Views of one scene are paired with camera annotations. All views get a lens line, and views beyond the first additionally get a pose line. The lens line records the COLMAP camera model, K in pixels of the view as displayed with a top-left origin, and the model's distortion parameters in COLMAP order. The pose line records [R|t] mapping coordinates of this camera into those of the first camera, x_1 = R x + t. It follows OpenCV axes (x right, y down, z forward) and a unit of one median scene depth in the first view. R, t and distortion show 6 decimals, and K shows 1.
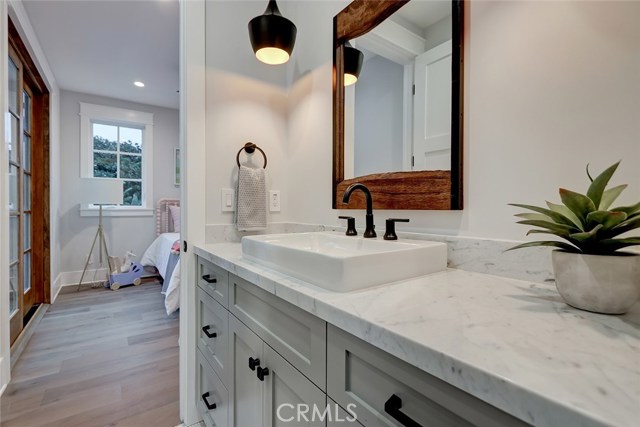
lens RADIAL K [[295.1, 0, 320.2], [0, 295.1, 211.8], [0, 0, 1]] dist [-0.003168, -0.000871]
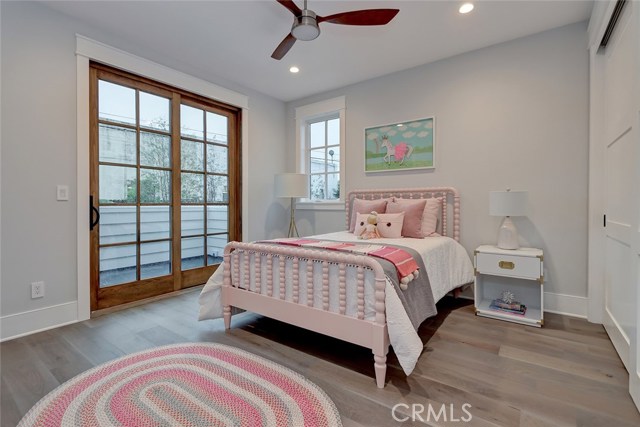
lens RADIAL K [[295.1, 0, 320.5], [0, 295.1, 211.5], [0, 0, 1]] dist [-0.003168, -0.000871]
pose [[0.309914, 0.014534, -0.950653, 0.294375], [-0.004615, 0.999894, 0.013782, 0.008035], [0.950753, 0.000116, 0.309949, 0.726715]]
